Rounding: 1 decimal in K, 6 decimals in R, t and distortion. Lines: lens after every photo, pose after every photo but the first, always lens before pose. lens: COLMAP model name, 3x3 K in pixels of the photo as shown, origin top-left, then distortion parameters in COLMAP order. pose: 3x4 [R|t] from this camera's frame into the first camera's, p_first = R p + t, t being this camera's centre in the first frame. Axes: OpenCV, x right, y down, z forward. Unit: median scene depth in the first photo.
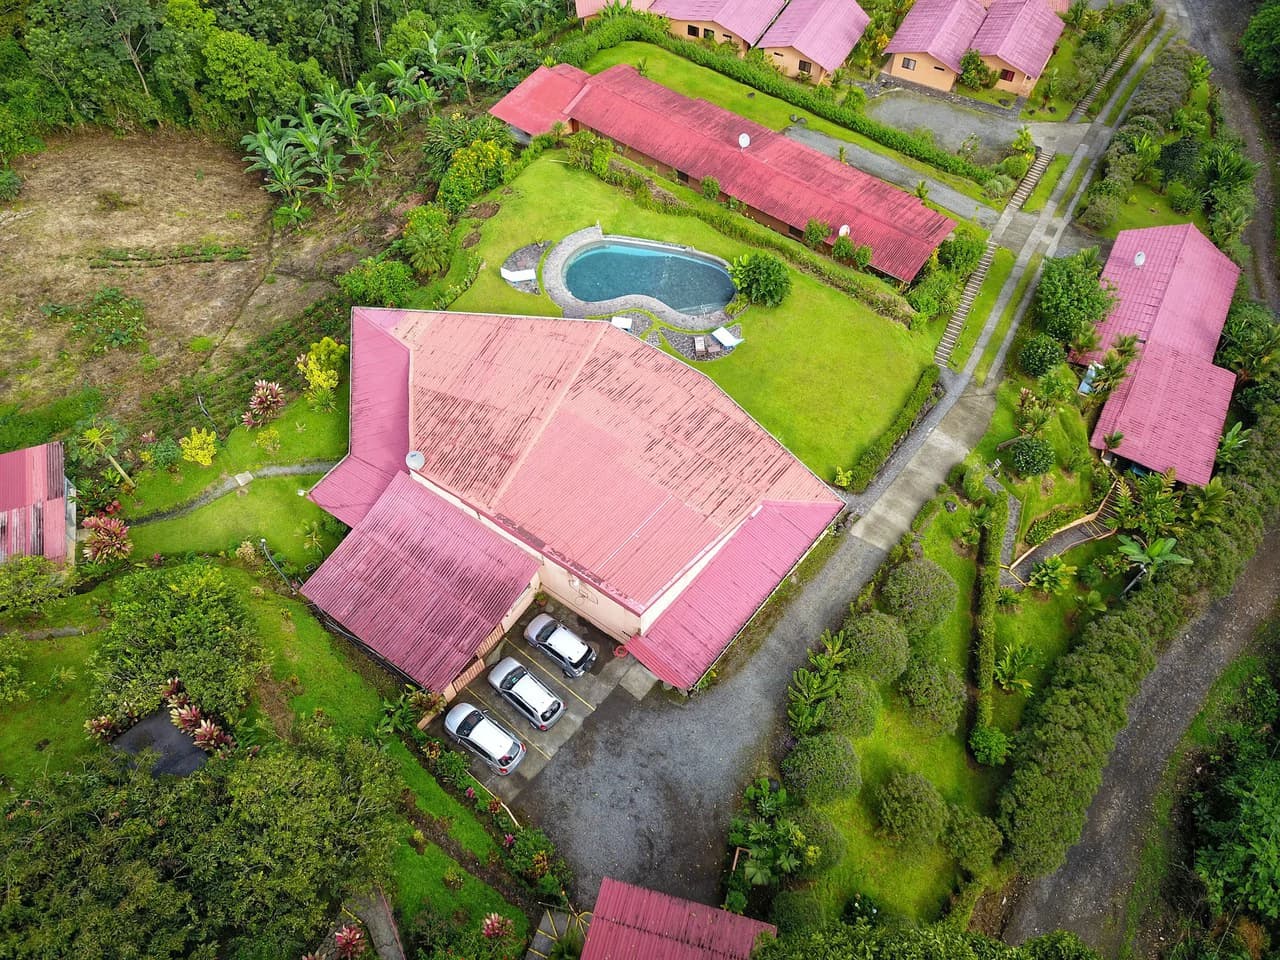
lens RADIAL K [[979.3, 0, 640.0], [0, 979.3, 480.0], [0, 0, 1]] dist [0.004920, 0.002385]
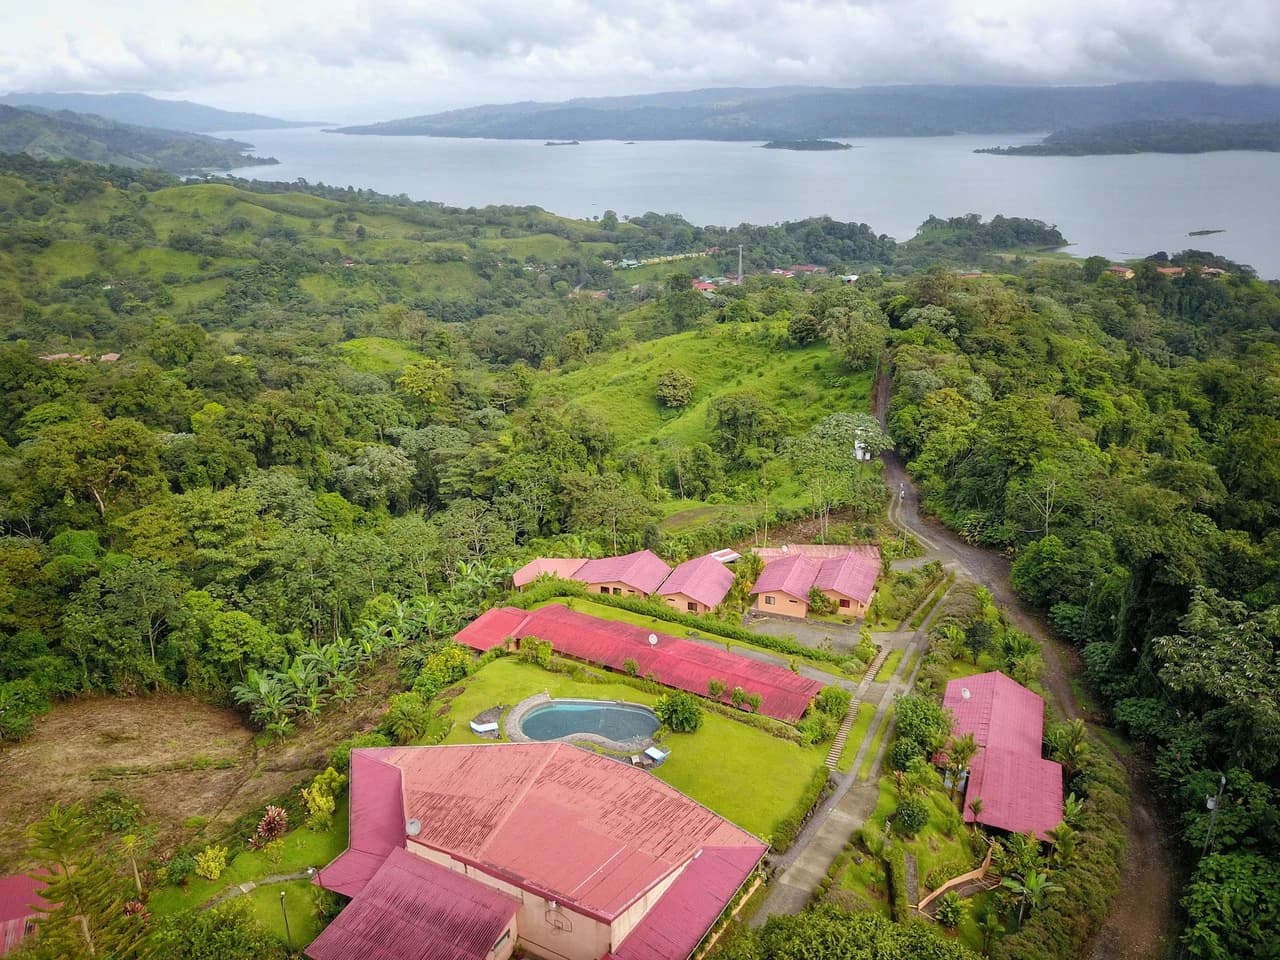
lens RADIAL K [[979.3, 0, 640.0], [0, 979.3, 480.0], [0, 0, 1]] dist [0.004920, 0.002385]
pose [[0.993235, -0.039935, 0.109039, -0.049468], [0.097353, 0.798228, -0.594437, 0.287668], [-0.063299, 0.601031, 0.796715, -0.180329]]
